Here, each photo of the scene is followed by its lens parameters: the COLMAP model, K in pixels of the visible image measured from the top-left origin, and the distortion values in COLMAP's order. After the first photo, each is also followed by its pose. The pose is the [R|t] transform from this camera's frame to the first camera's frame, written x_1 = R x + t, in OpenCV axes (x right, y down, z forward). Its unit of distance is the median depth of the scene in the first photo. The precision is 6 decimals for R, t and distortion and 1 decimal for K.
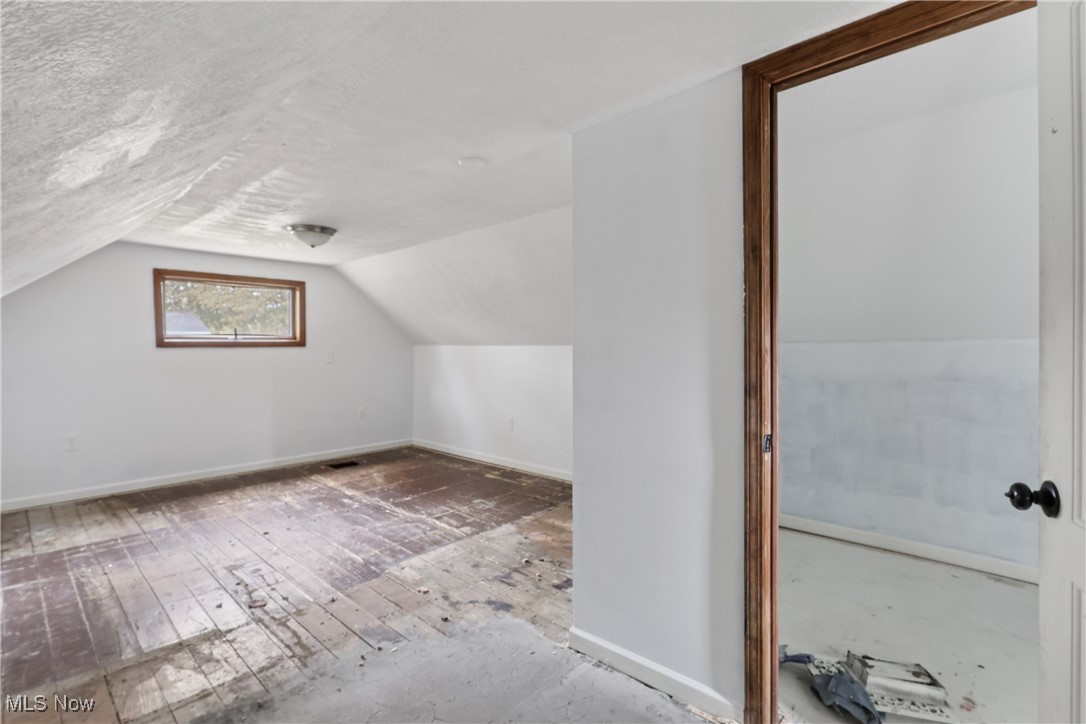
lens RADIAL K [[507.3, 0, 543.5], [0, 507.3, 344.3], [0, 0, 1]] dist [-0.000599, 0.000724]
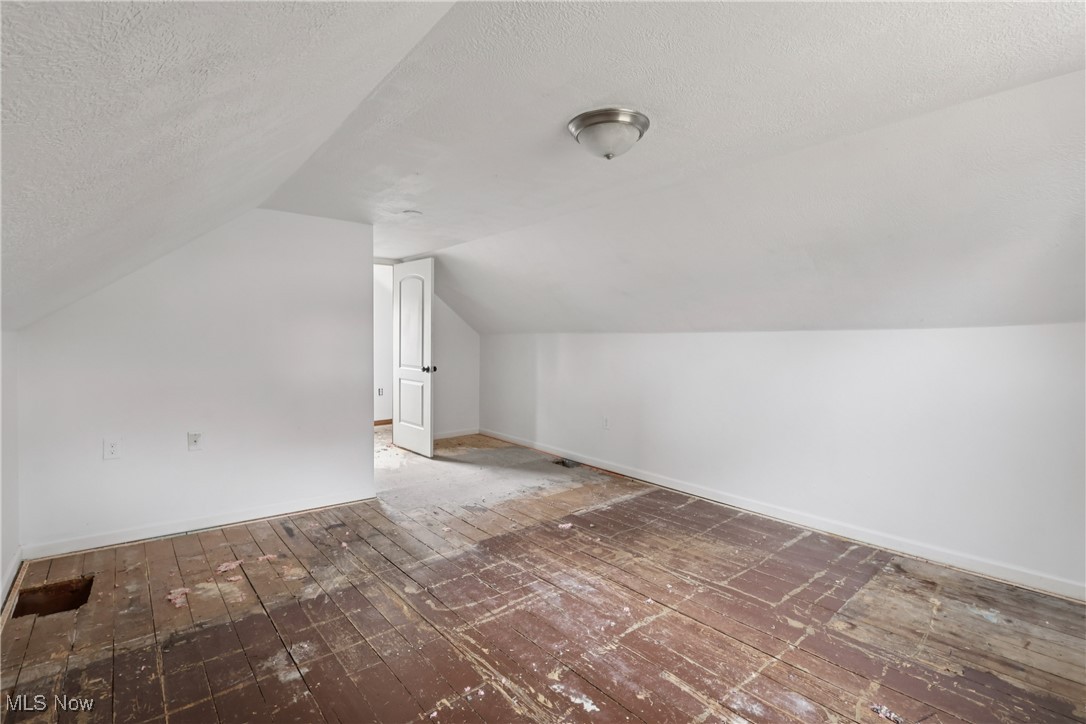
lens RADIAL K [[507.3, 0, 543.5], [0, 507.3, 344.3], [0, 0, 1]] dist [-0.000599, 0.000724]
pose [[-0.992482, -0.003101, 0.122352, -0.579399], [-0.003223, 0.999994, -0.000799, 0.021497], [-0.122349, -0.001187, -0.992486, 2.037418]]
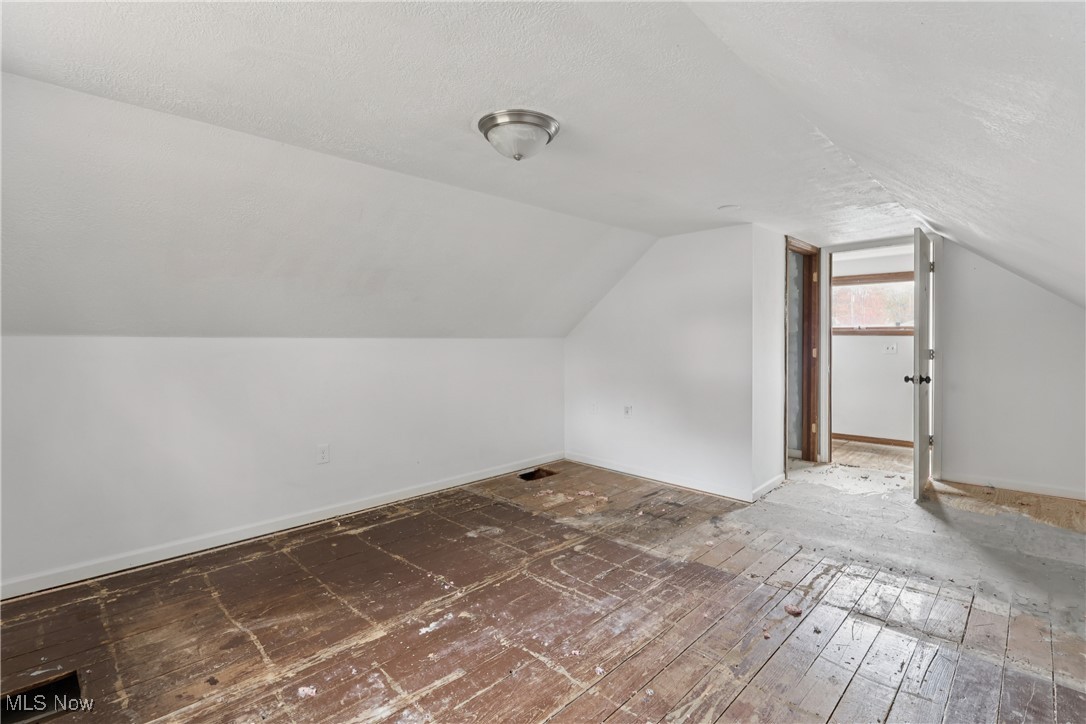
lens RADIAL K [[507.3, 0, 543.5], [0, 507.3, 344.3], [0, 0, 1]] dist [-0.000599, 0.000724]
pose [[0.025838, -0.002860, 0.999662, -1.313522], [-0.000843, 0.999995, 0.002883, 0.013993], [-0.999666, -0.000917, 0.025835, 1.246405]]
